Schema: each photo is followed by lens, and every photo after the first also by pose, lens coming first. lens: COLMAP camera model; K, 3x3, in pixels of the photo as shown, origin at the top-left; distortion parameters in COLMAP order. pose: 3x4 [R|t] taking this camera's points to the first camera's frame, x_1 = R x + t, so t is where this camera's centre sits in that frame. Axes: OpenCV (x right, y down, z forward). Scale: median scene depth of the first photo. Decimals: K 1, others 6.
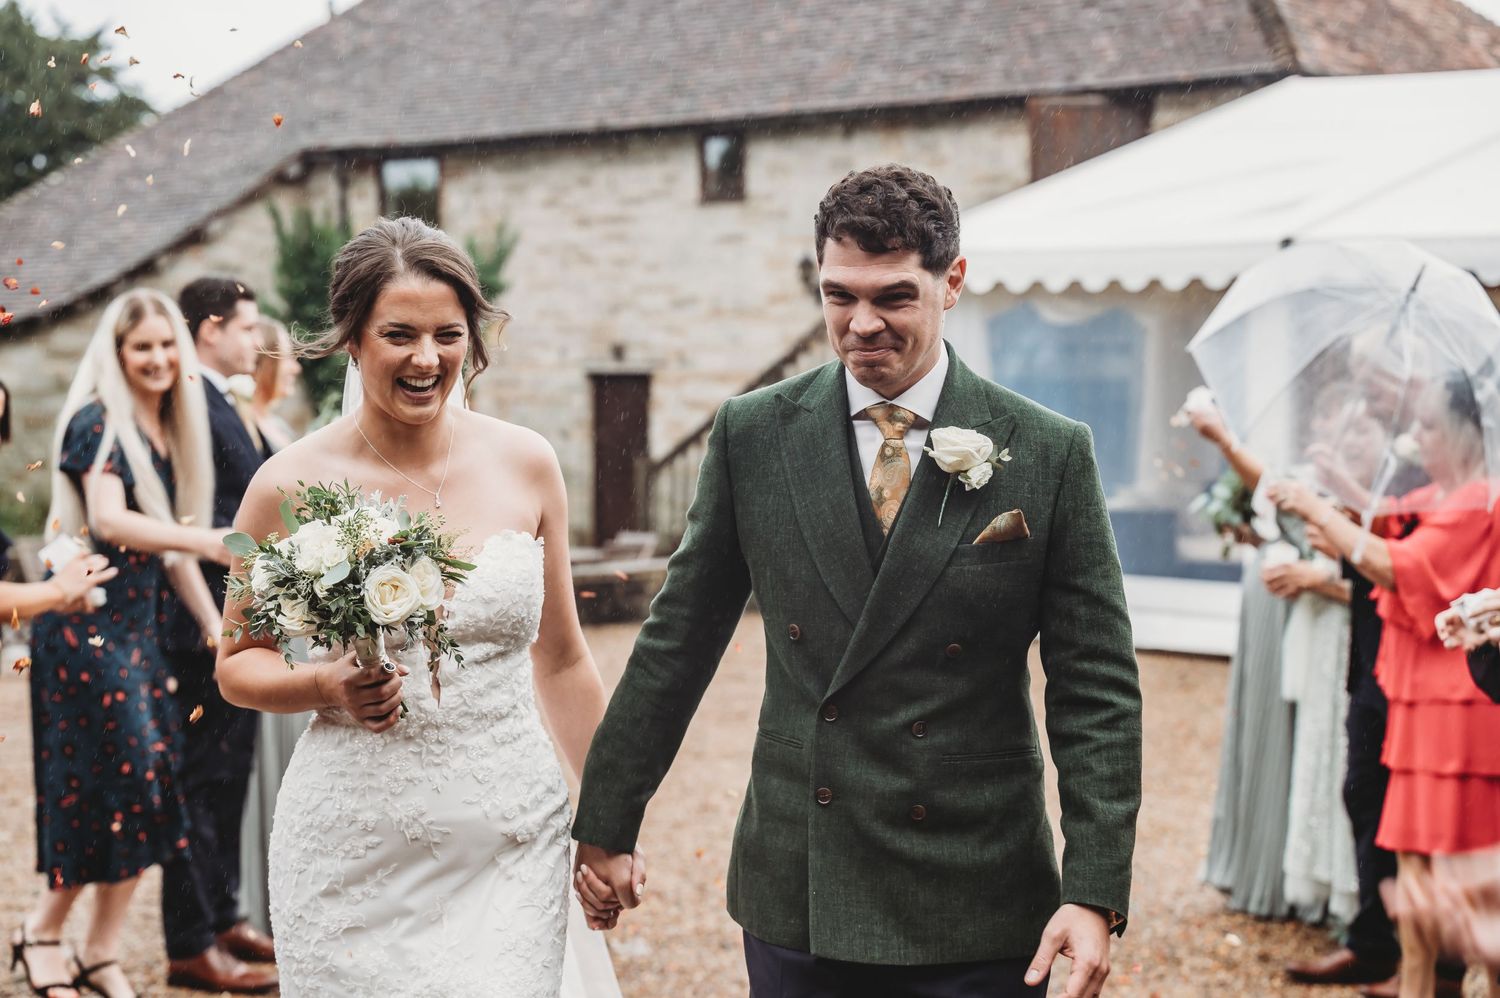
lens RADIAL K [[2998.9, 0, 747.6], [0, 2998.9, 499.8], [0, 0, 1]] dist [0.012924, -0.080142]
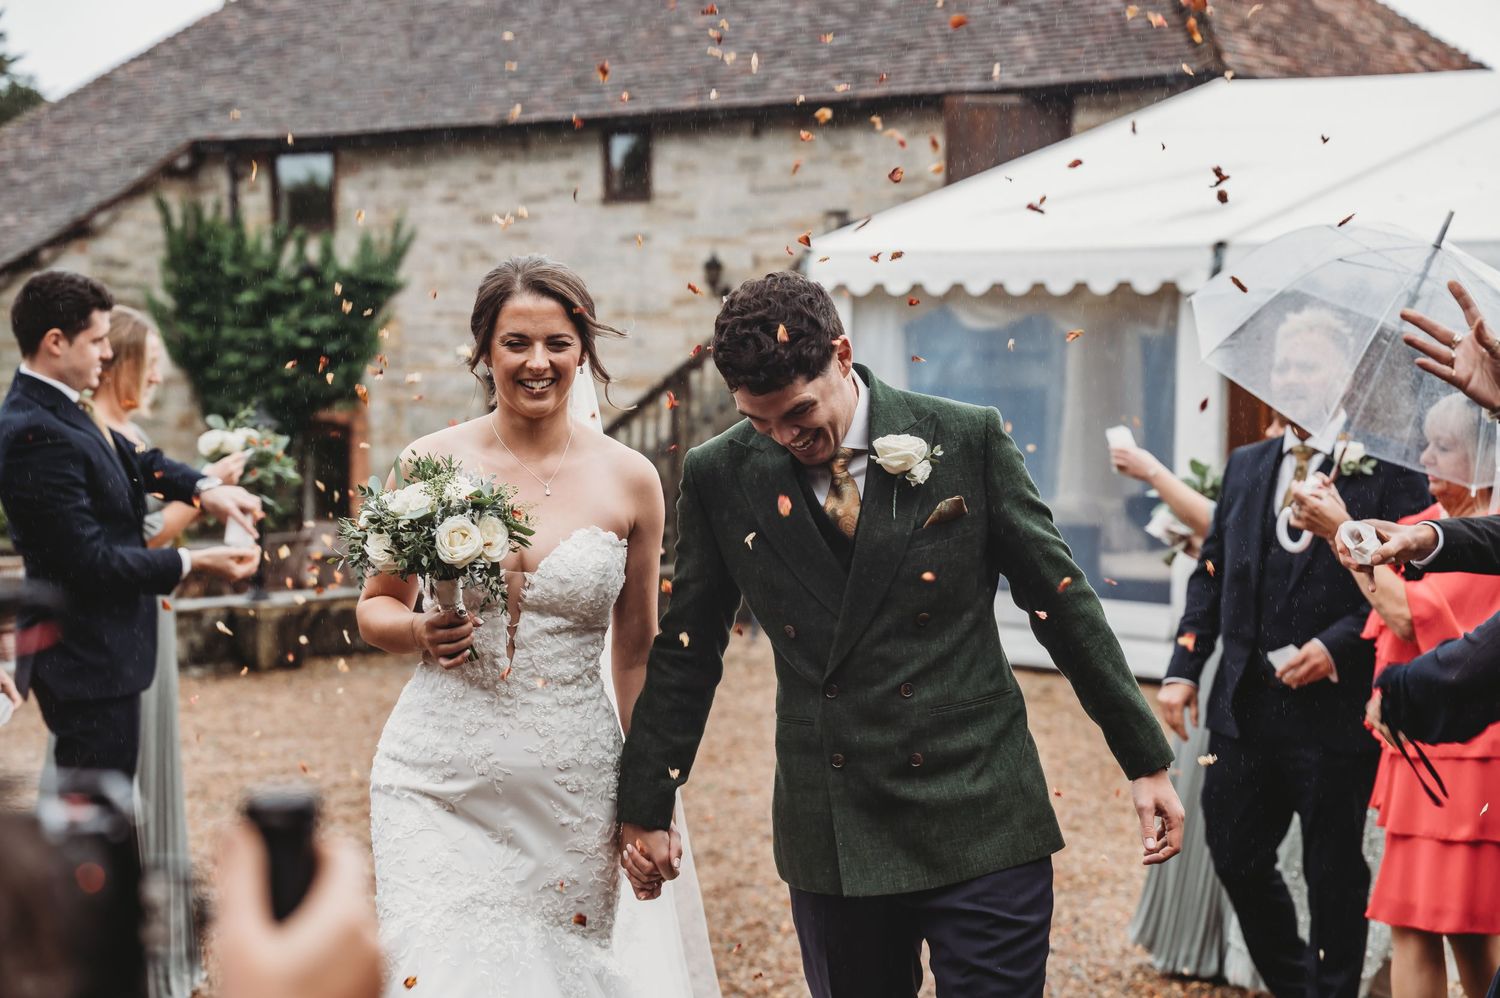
lens RADIAL K [[2989.7, 0, 754.3], [0, 2989.7, 502.3], [0, 0, 1]] dist [0.009967, 0.035303]
pose [[0.999310, 0.010952, 0.035479, -0.000432], [-0.010899, 0.999939, -0.001691, -0.000690], [-0.035495, 0.001304, 0.999369, 0.033278]]
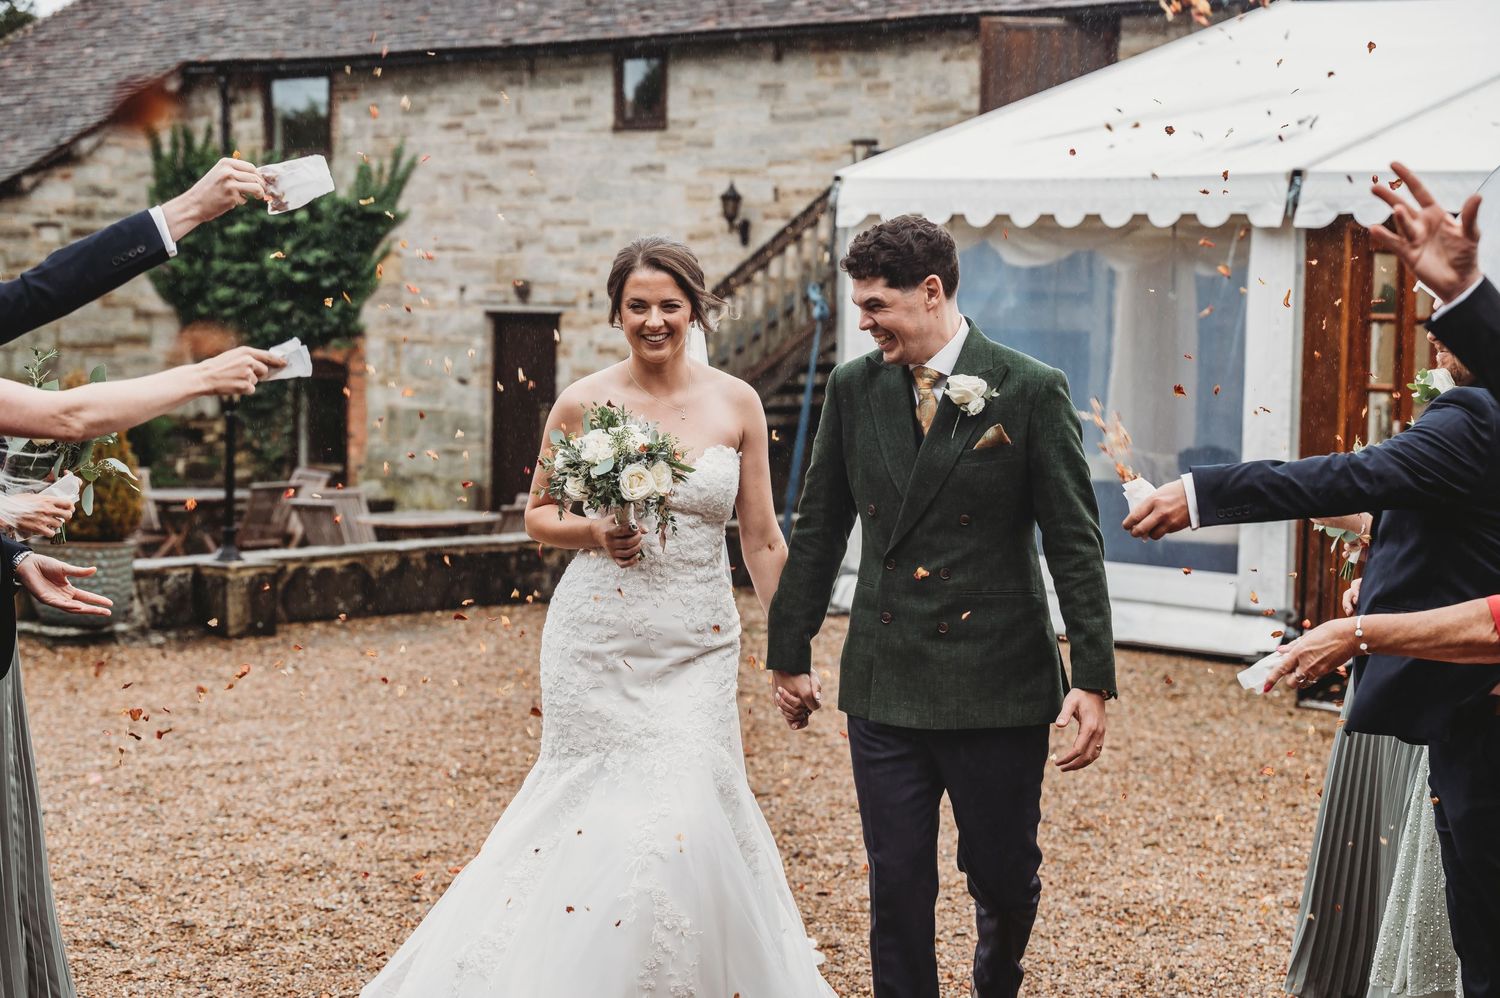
lens RADIAL K [[2989.7, 0, 754.3], [0, 2989.7, 502.3], [0, 0, 1]] dist [0.009967, 0.035303]
pose [[0.999318, 0.018687, 0.031844, -0.000410], [-0.019275, 0.999648, 0.018241, -0.002887], [-0.031492, -0.018843, 0.999326, 0.086784]]
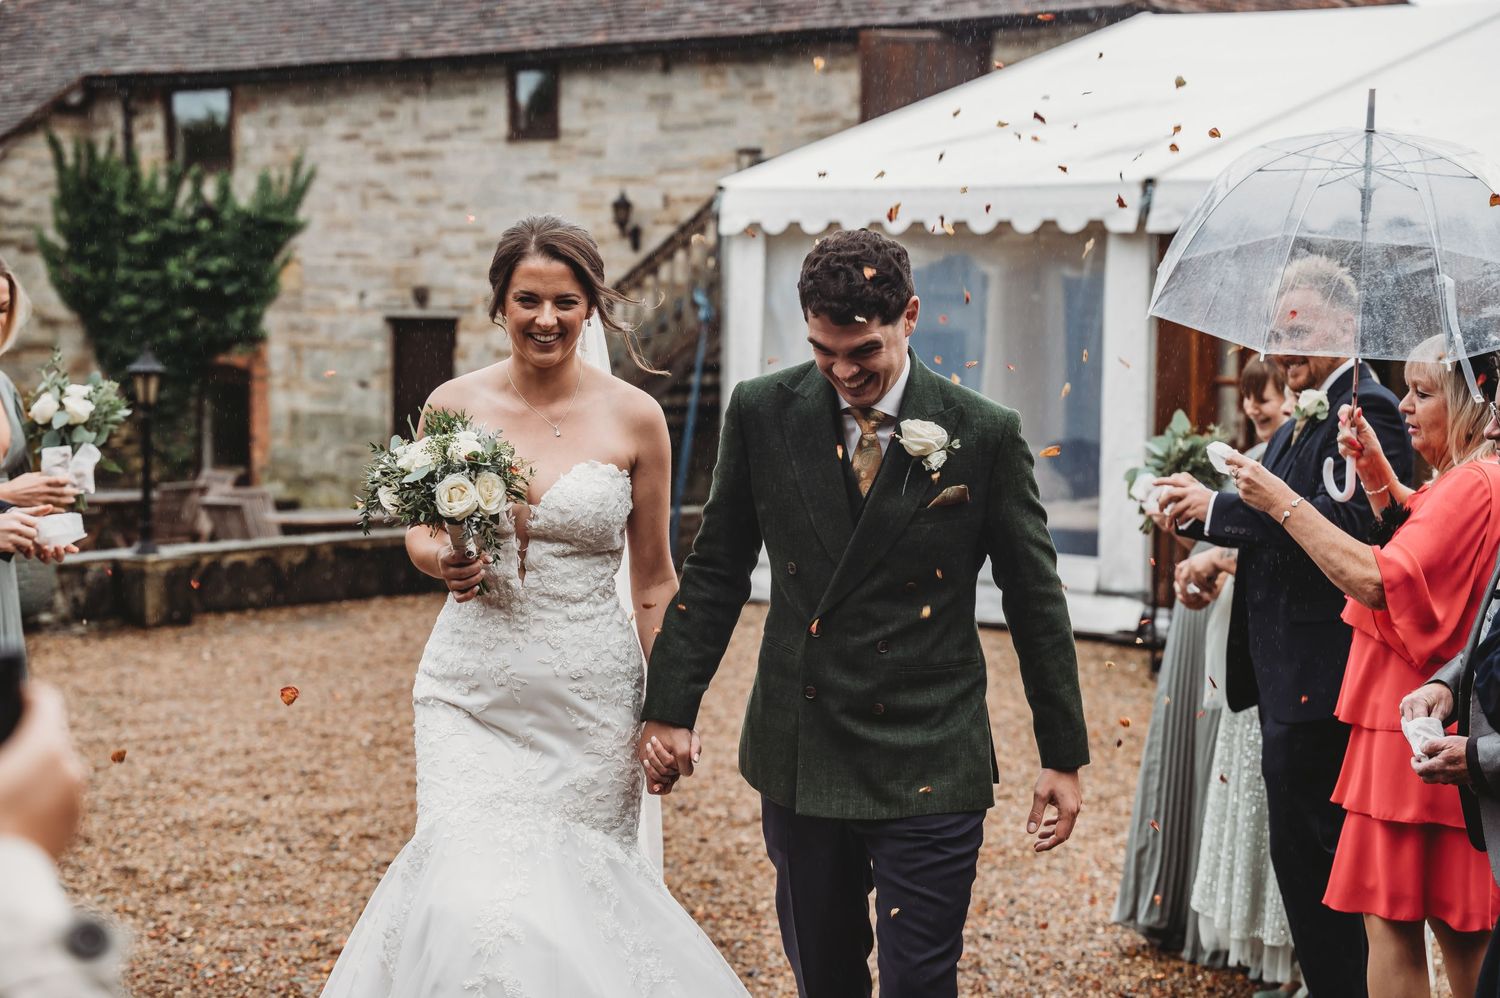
lens RADIAL K [[2989.7, 0, 754.3], [0, 2989.7, 502.3], [0, 0, 1]] dist [0.009967, 0.035303]
pose [[0.997799, 0.008794, 0.065727, 0.000187], [-0.009917, 0.999810, 0.016778, -0.001442], [-0.065566, -0.017393, 0.997697, 0.055686]]
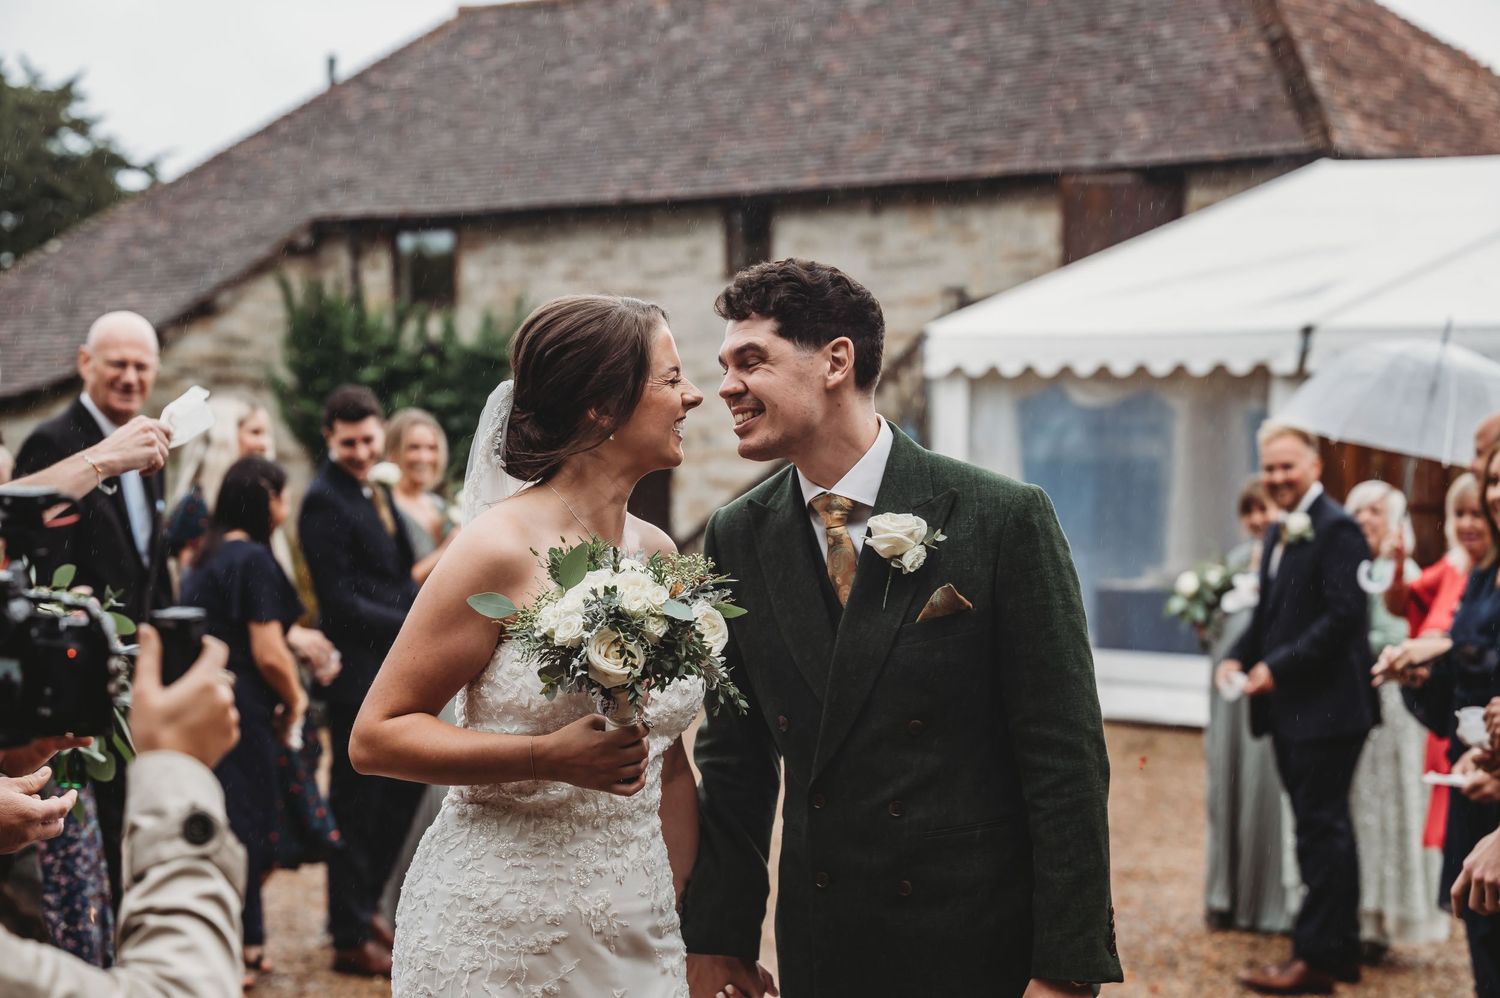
lens RADIAL K [[3333.2, 0, 745.7], [0, 3333.2, 500.9], [0, 0, 1]] dist [0.021967, -0.142000]
pose [[0.999987, 0.004465, -0.002375, -0.006293], [-0.004526, 0.999648, -0.026155, 0.002342], [0.002257, 0.026166, 0.999655, -0.085987]]
